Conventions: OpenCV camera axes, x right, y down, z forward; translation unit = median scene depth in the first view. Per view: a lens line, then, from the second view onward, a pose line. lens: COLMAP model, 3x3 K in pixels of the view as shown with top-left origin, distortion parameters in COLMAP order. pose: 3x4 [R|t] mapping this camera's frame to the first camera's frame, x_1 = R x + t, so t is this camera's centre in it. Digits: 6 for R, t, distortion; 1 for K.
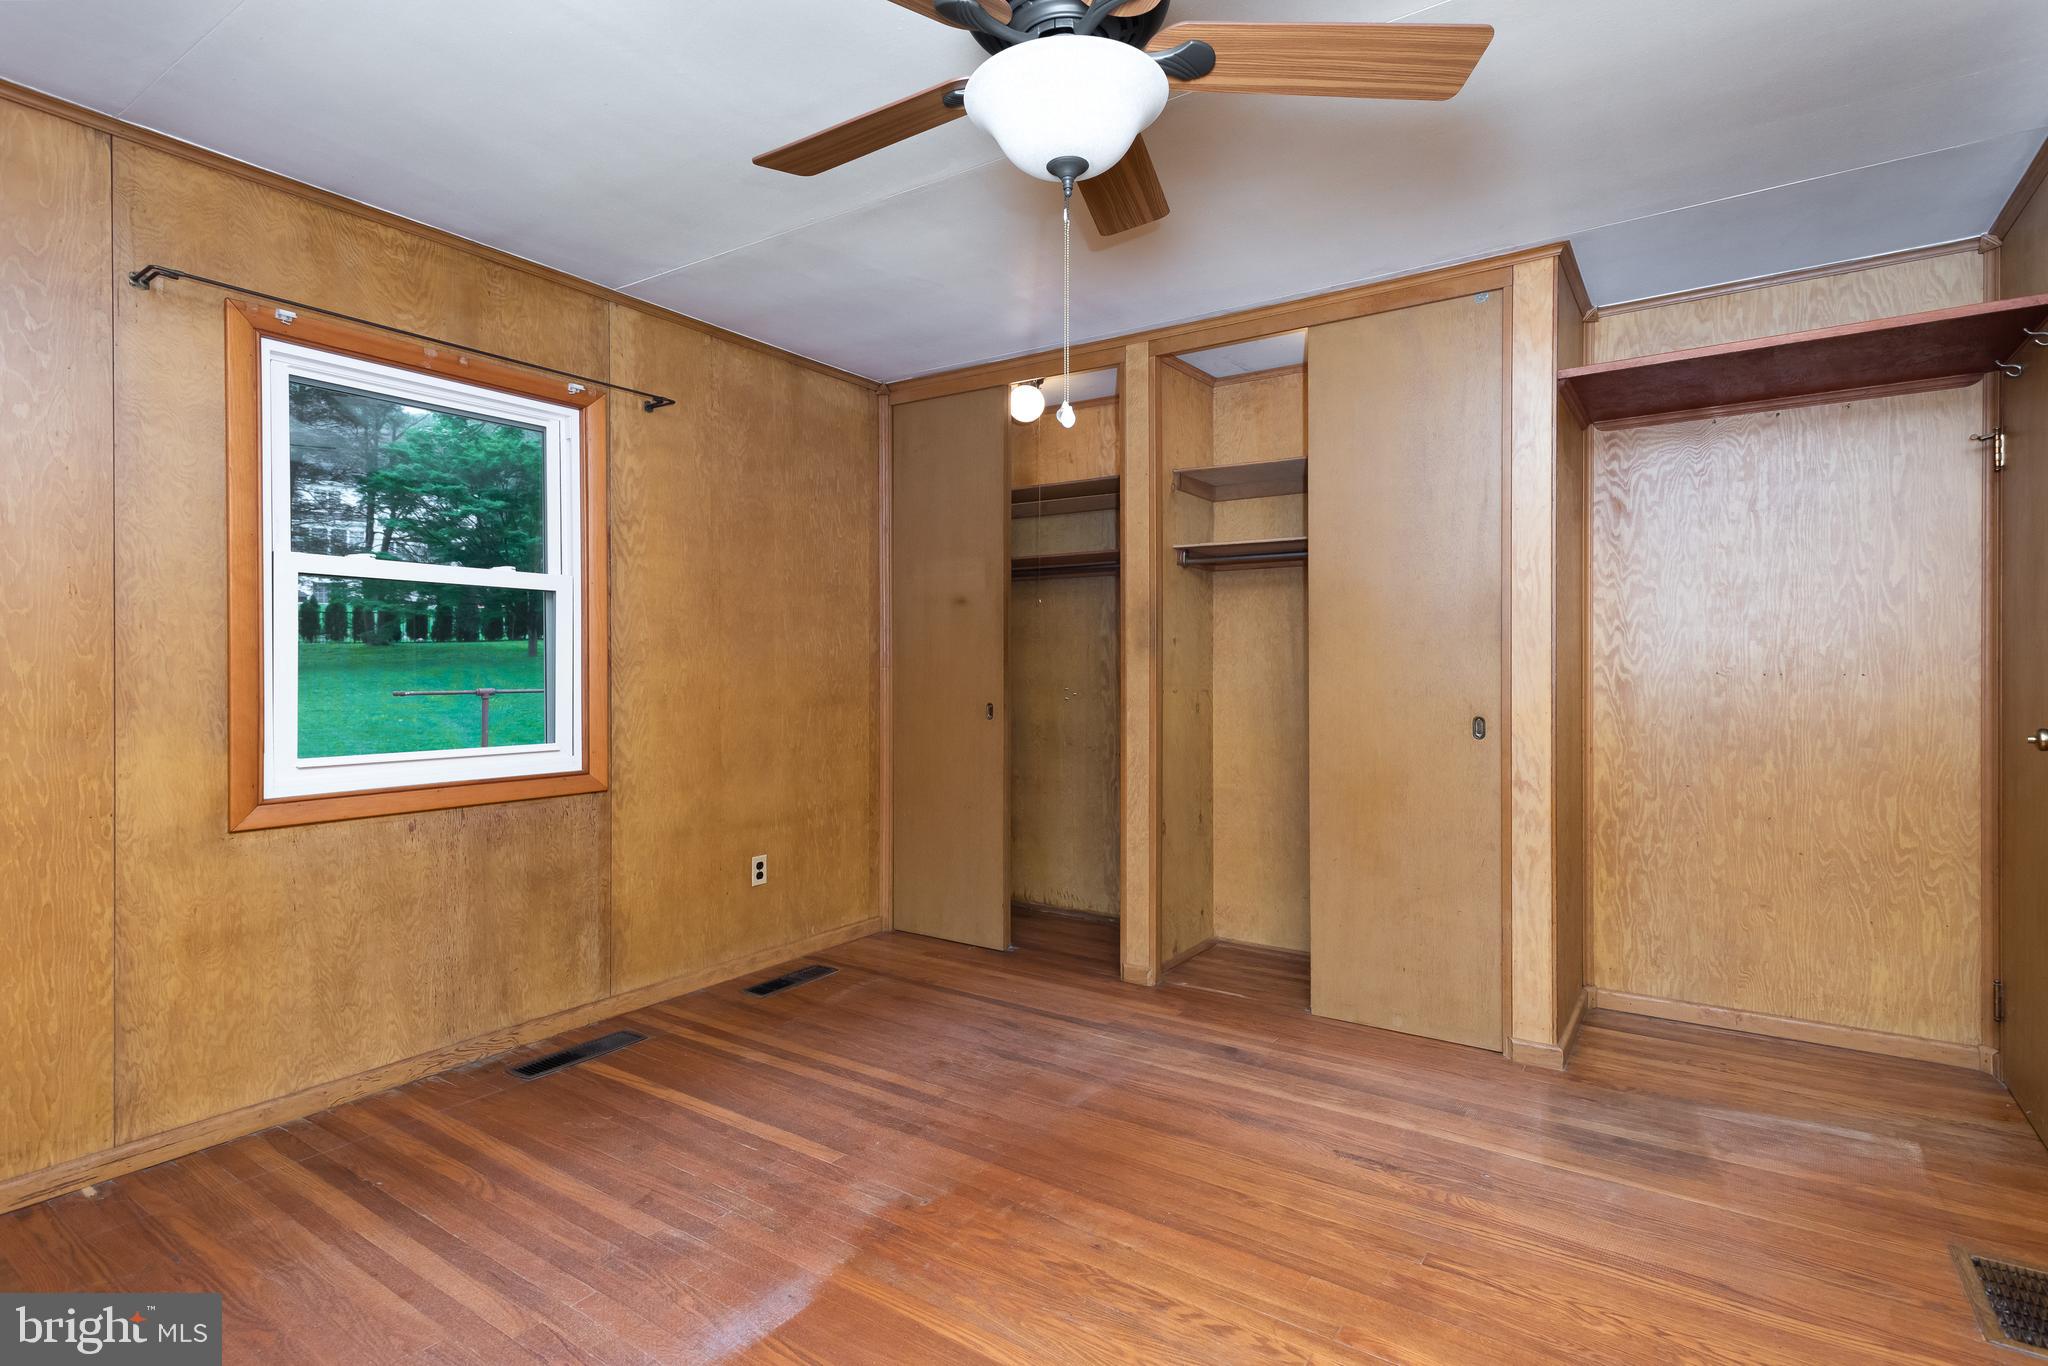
lens RADIAL K [[967.3, 0, 1038.1], [0, 967.3, 670.5], [0, 0, 1]] dist [0.011355, -0.003076]
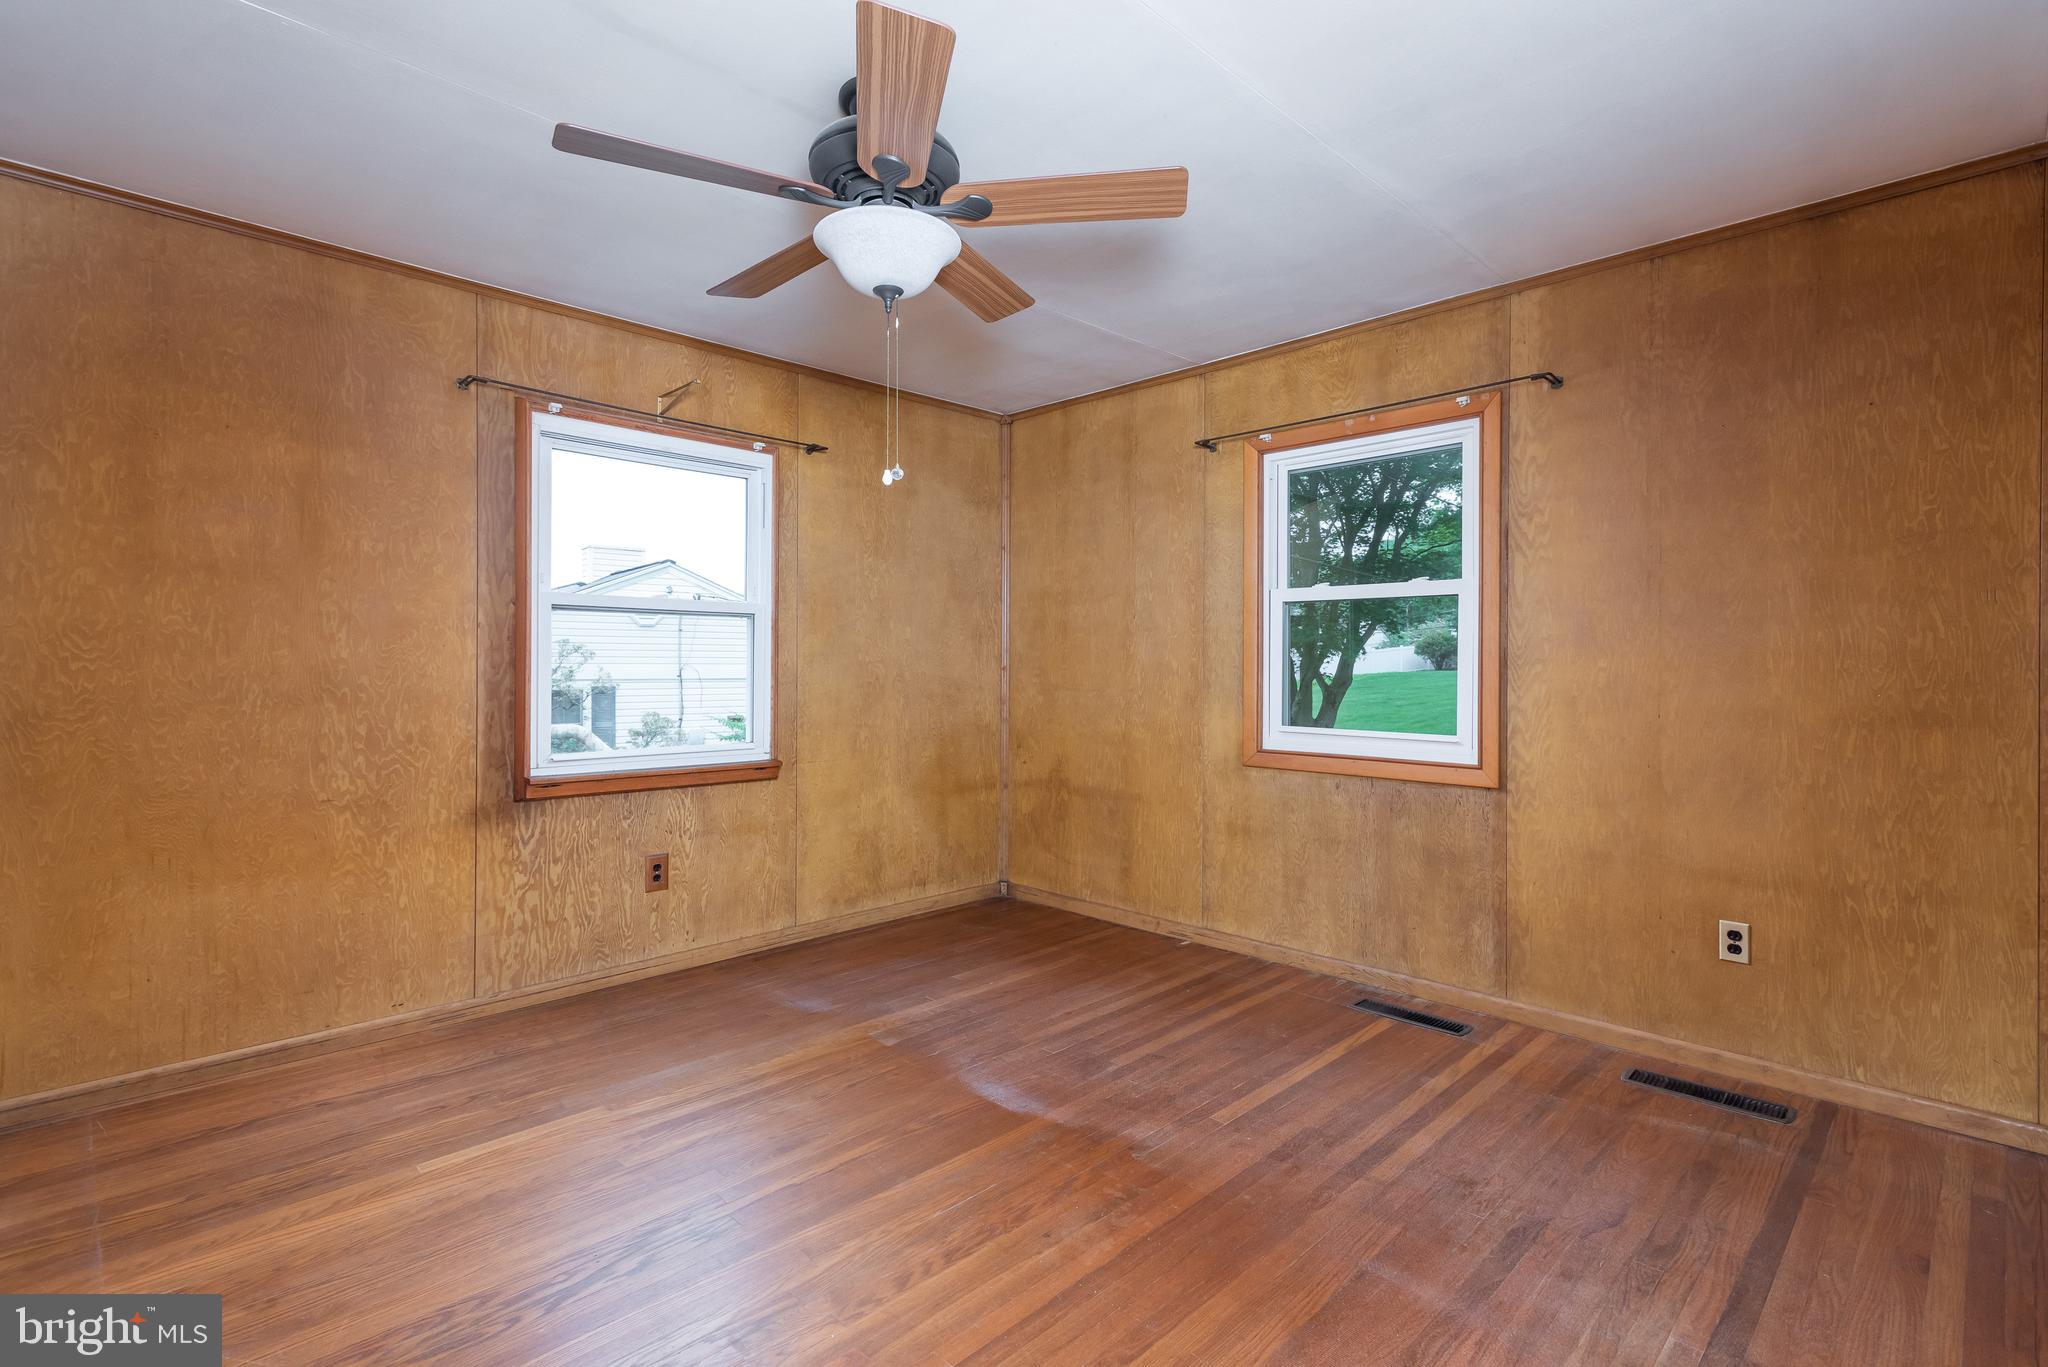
lens RADIAL K [[967.3, 0, 982.9], [0, 967.3, 666.4], [0, 0, 1]] dist [0.011355, -0.003076]
pose [[-0.208710, 0.002188, -0.977975, 0.680574], [-0.004862, 0.999983, 0.003274, -0.003066], [0.977966, 0.005438, -0.208695, 0.729418]]
